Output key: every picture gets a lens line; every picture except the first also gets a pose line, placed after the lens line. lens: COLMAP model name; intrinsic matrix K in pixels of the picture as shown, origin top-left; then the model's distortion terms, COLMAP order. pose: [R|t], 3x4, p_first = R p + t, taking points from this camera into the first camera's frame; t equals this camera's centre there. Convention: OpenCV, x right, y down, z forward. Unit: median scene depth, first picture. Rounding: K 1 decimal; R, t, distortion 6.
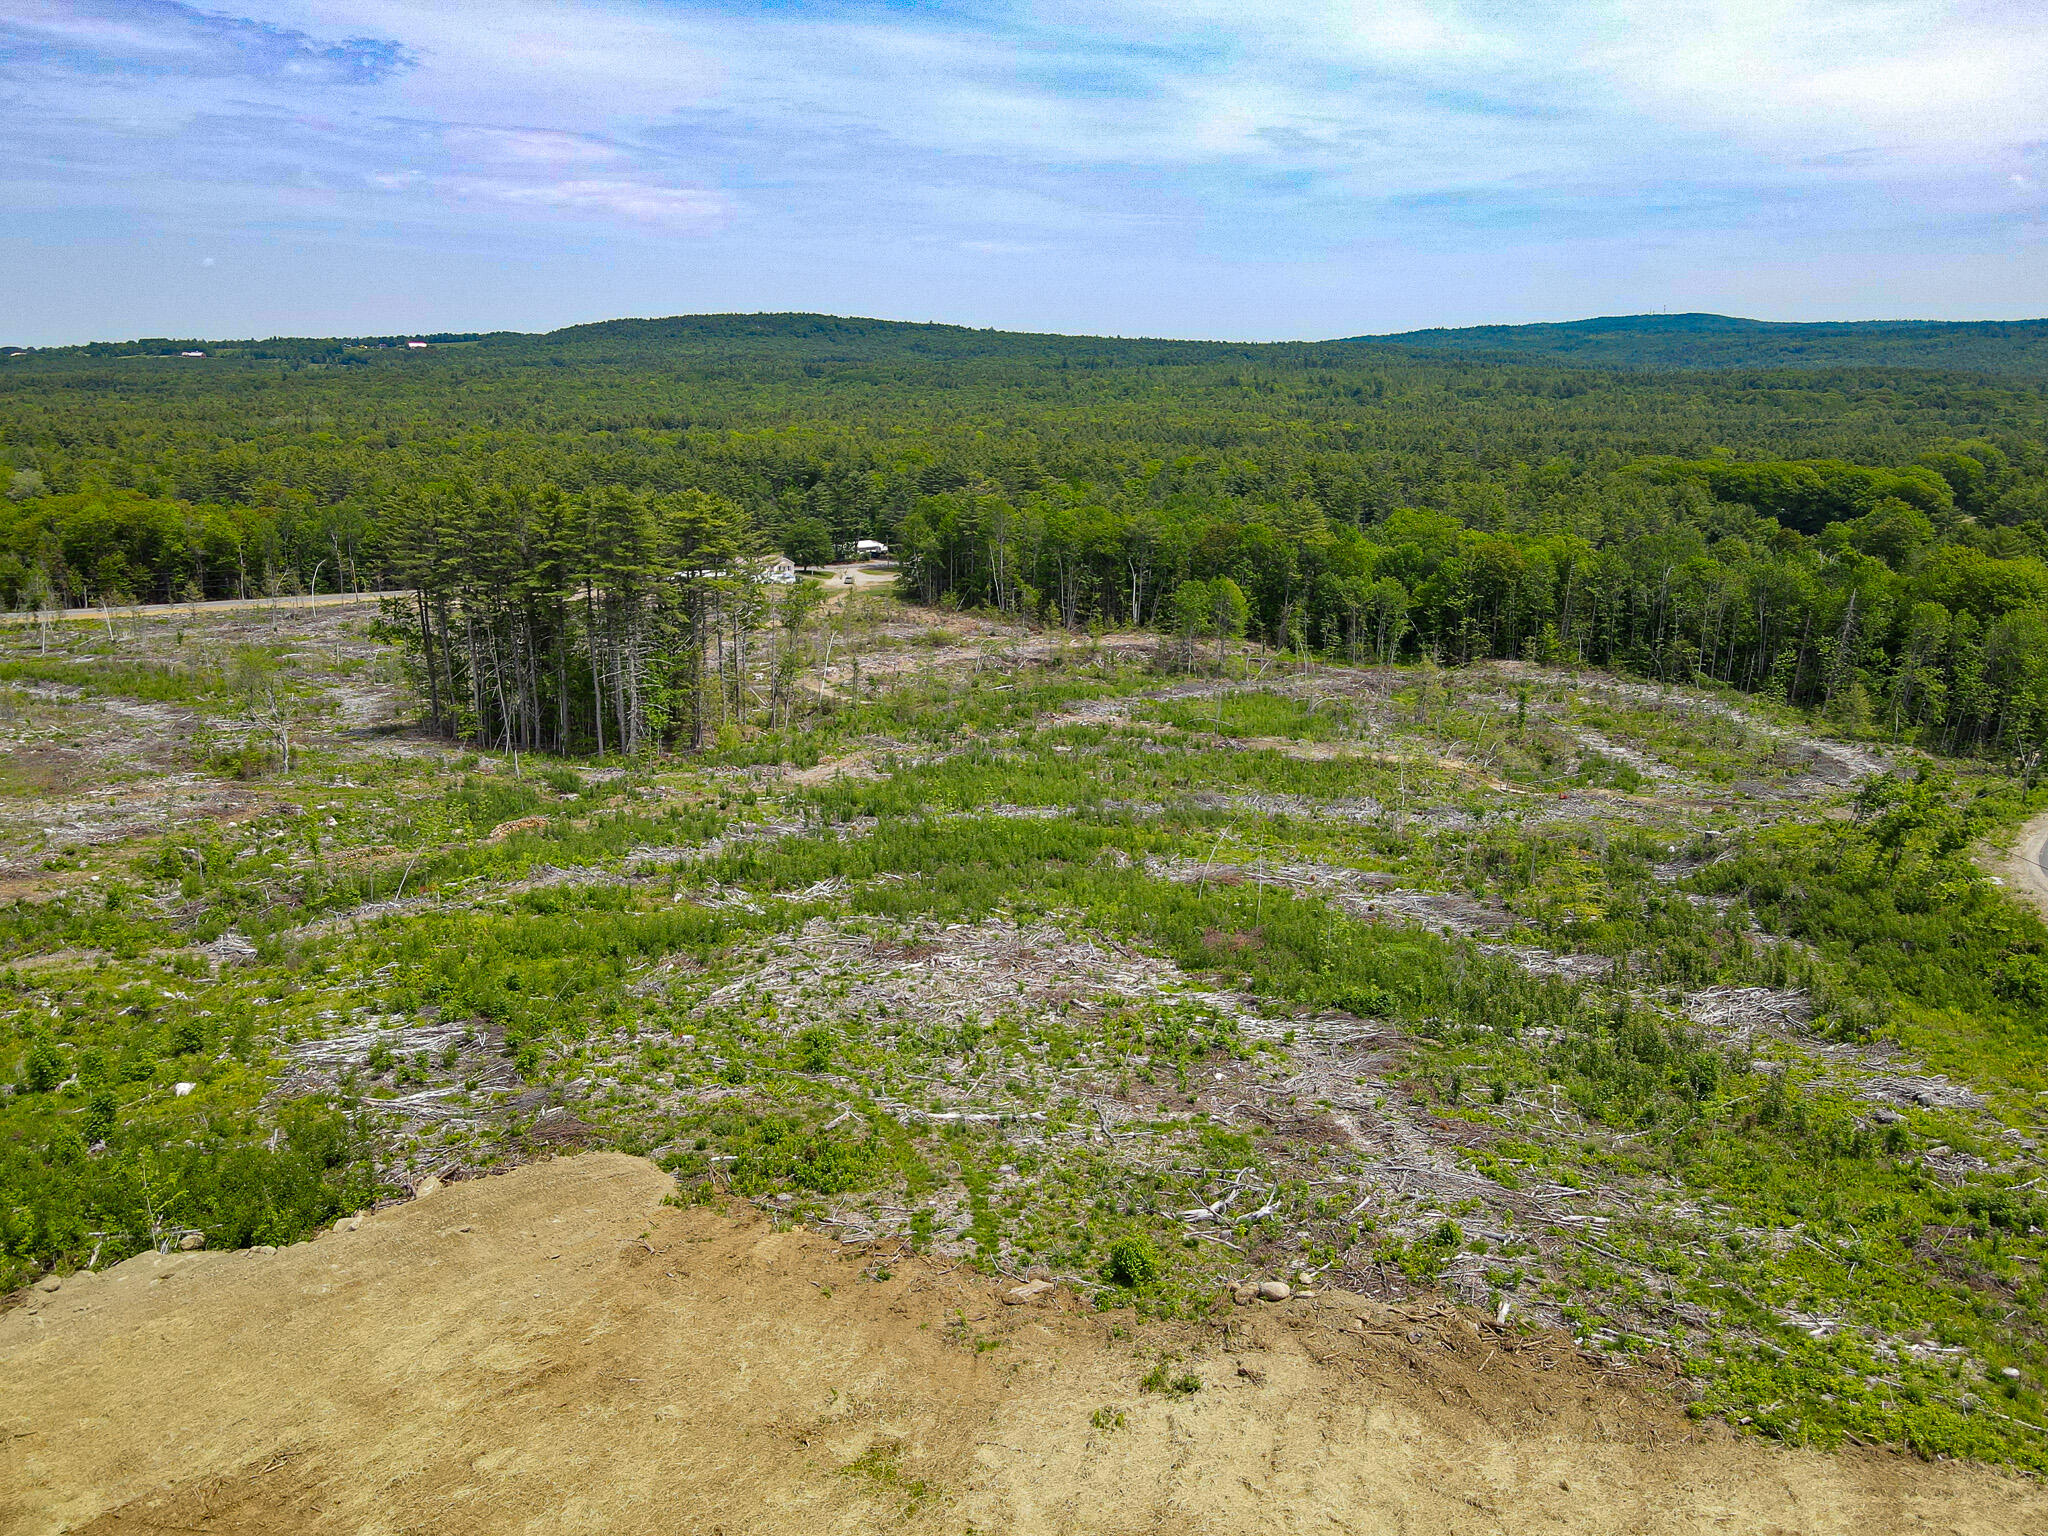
lens RADIAL K [[1509.6, 0, 1009.0], [0, 1509.6, 783.2], [0, 0, 1]] dist [0.000652, 0.018103]
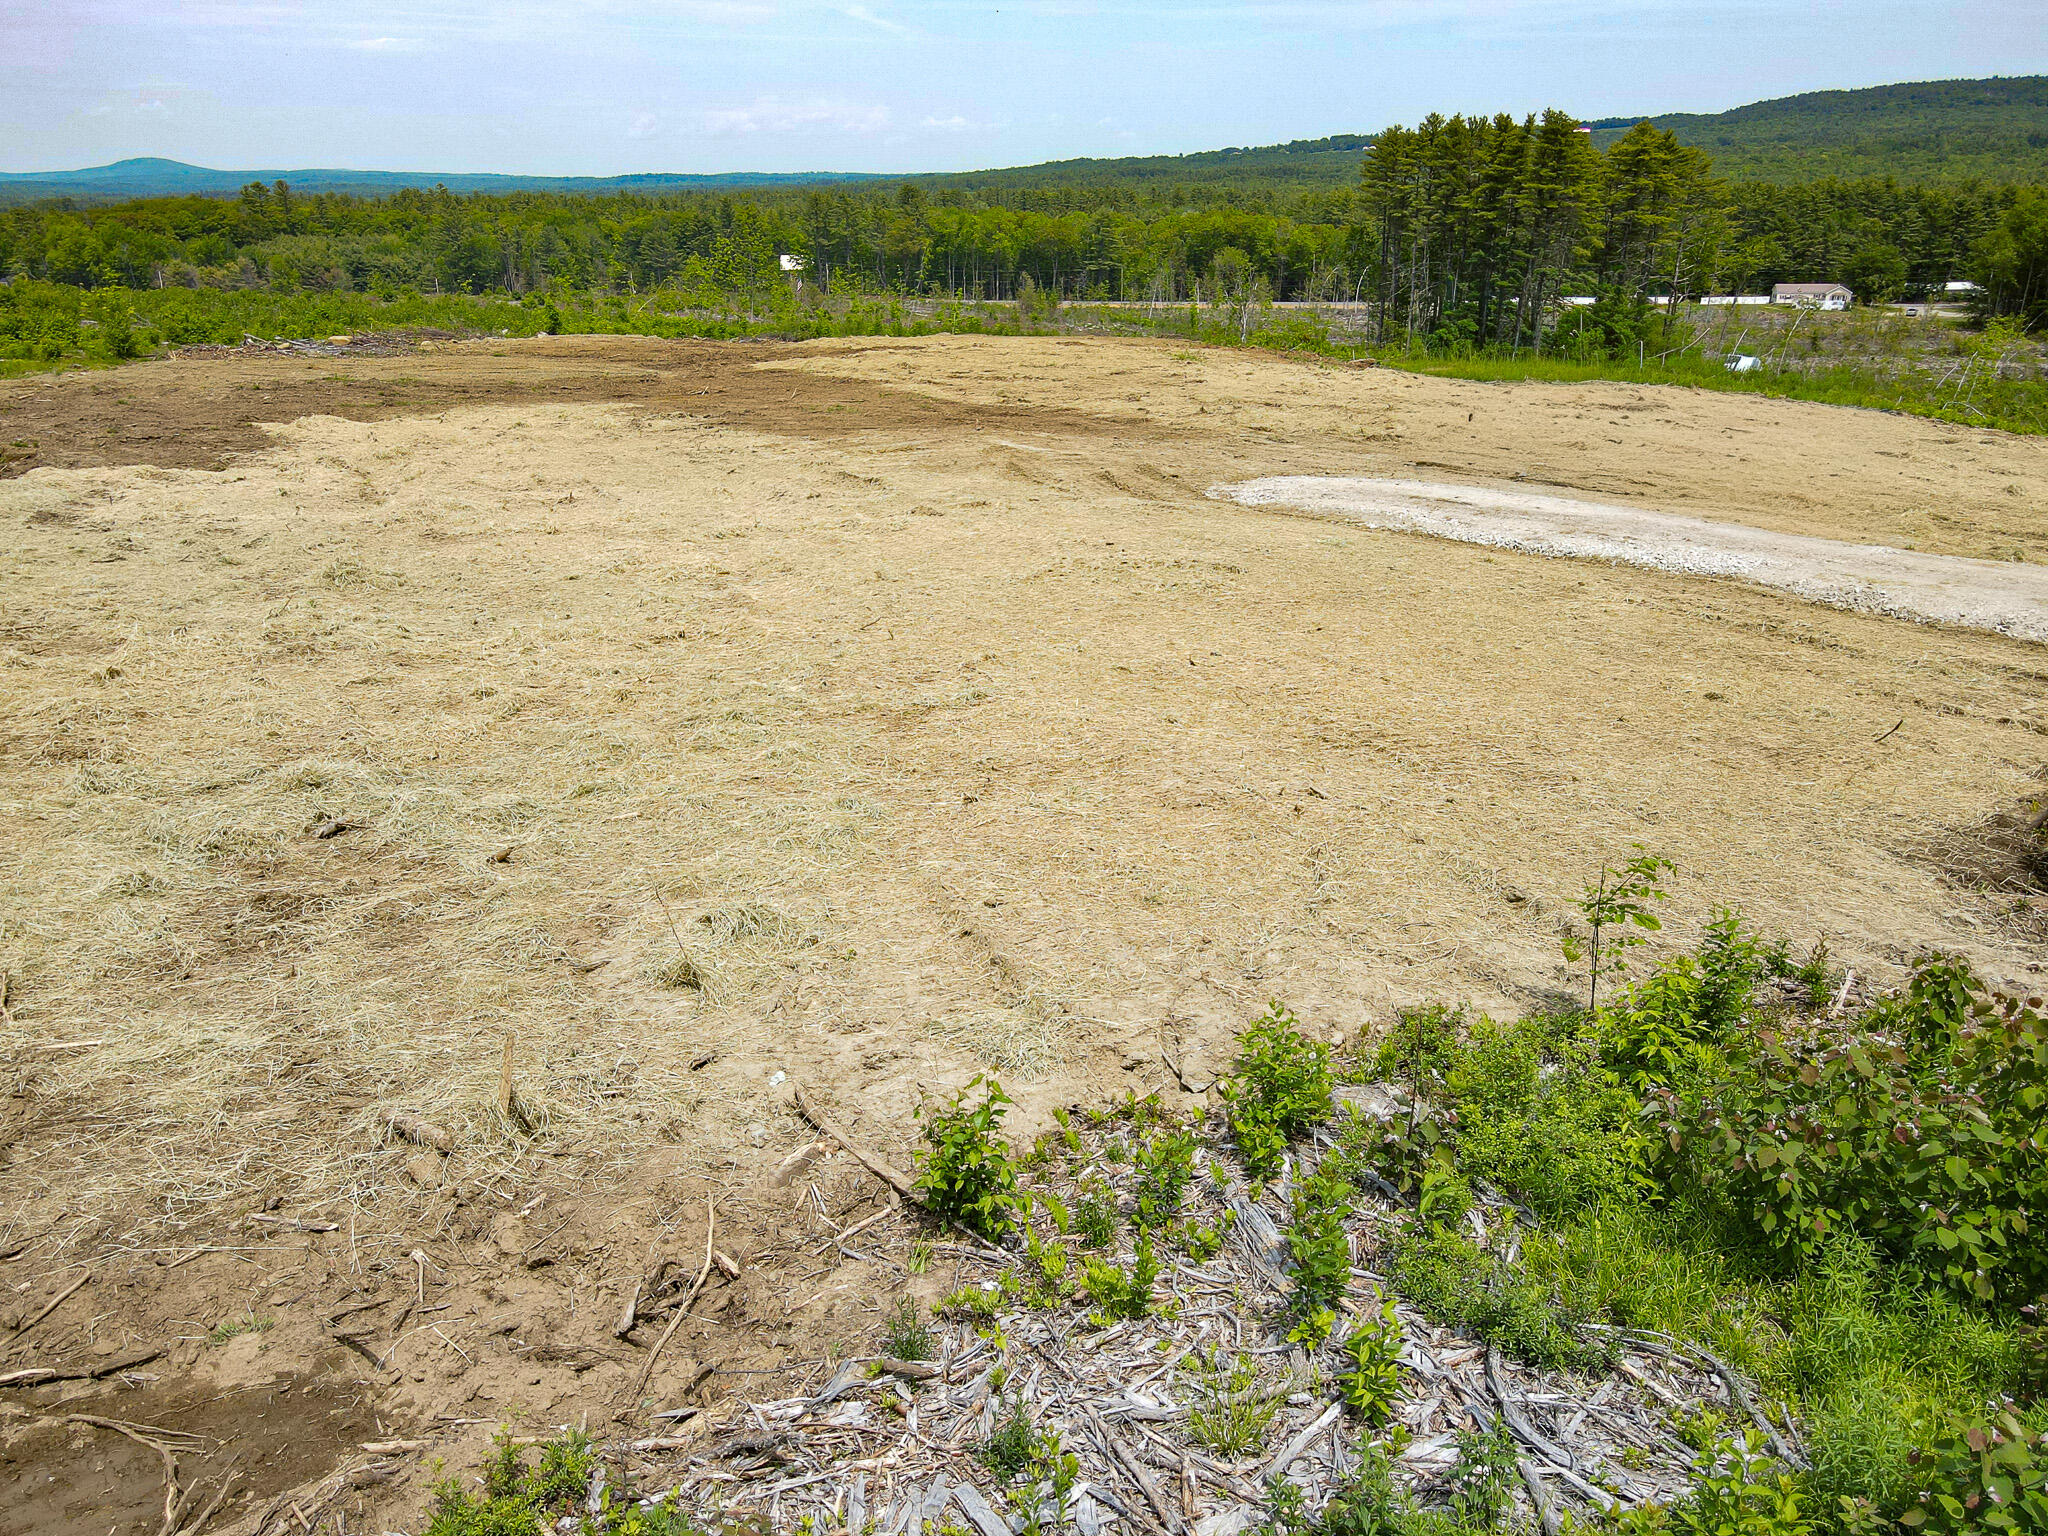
lens RADIAL K [[1509.6, 0, 1016.0], [0, 1509.6, 762.2], [0, 0, 1]] dist [0.000652, 0.018103]
pose [[0.762845, 0.218046, -0.608707, 0.110523], [-0.153094, 0.975564, 0.157598, 0.078141], [0.628196, -0.027033, 0.777585, -0.059880]]
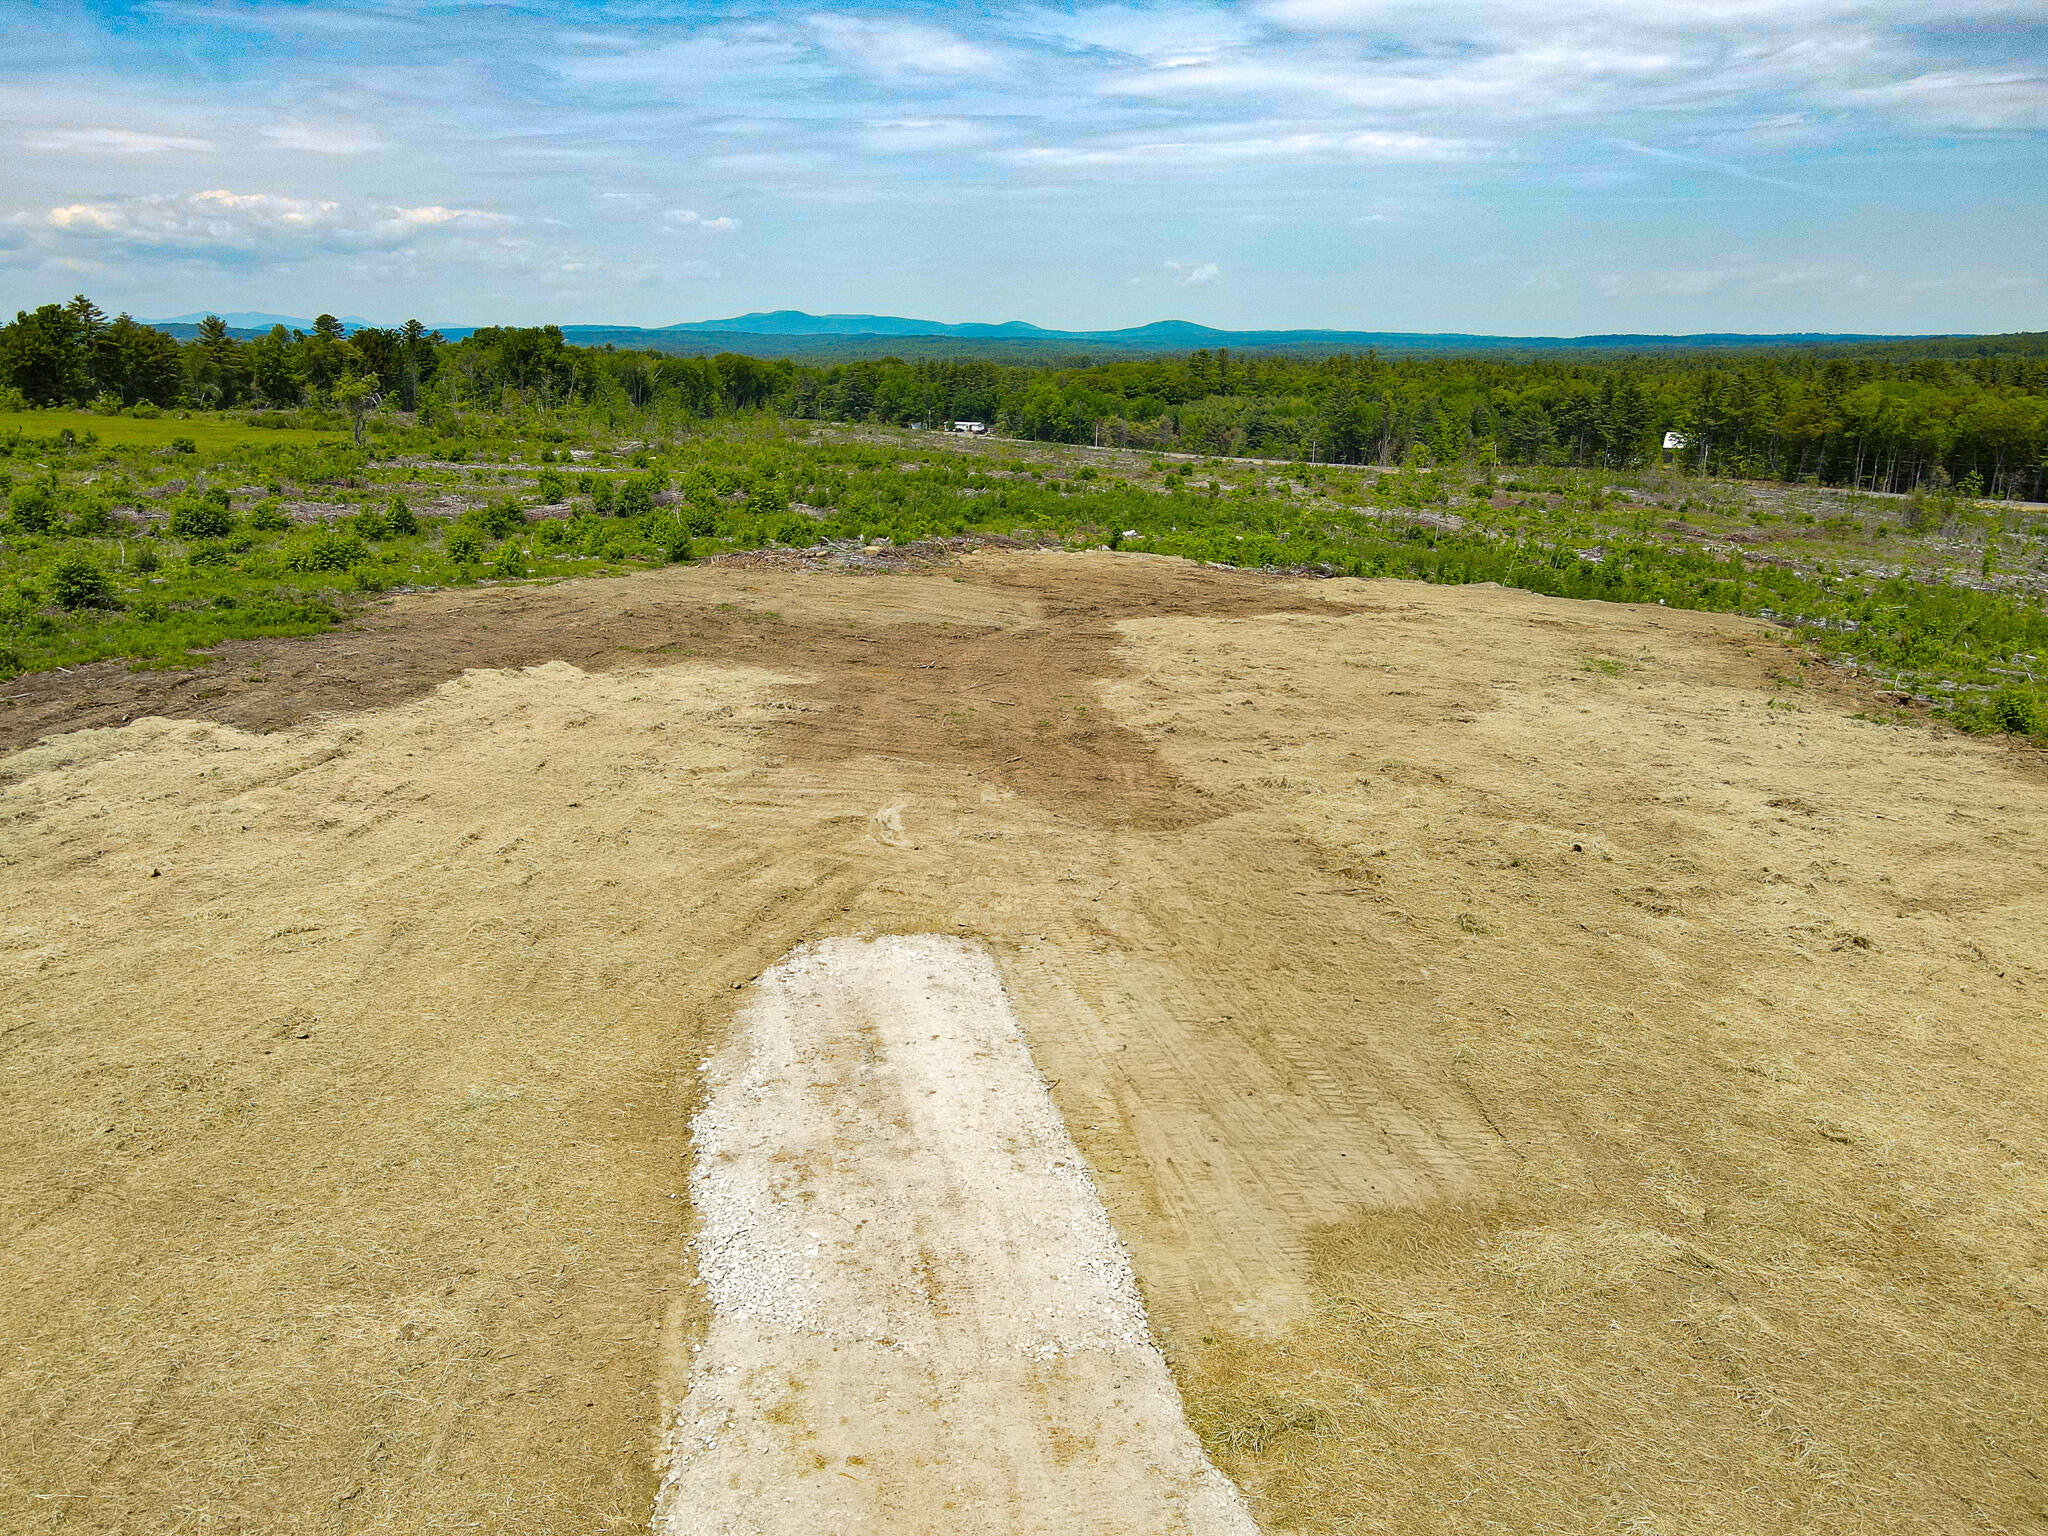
lens RADIAL K [[1509.6, 0, 1018.2], [0, 1509.6, 753.1], [0, 0, 1]] dist [0.000652, 0.018103]
pose [[0.273225, 0.244733, -0.930298, 0.133802], [-0.249228, 0.952083, 0.177266, 0.049354], [0.929104, 0.183423, 0.321127, 0.000424]]
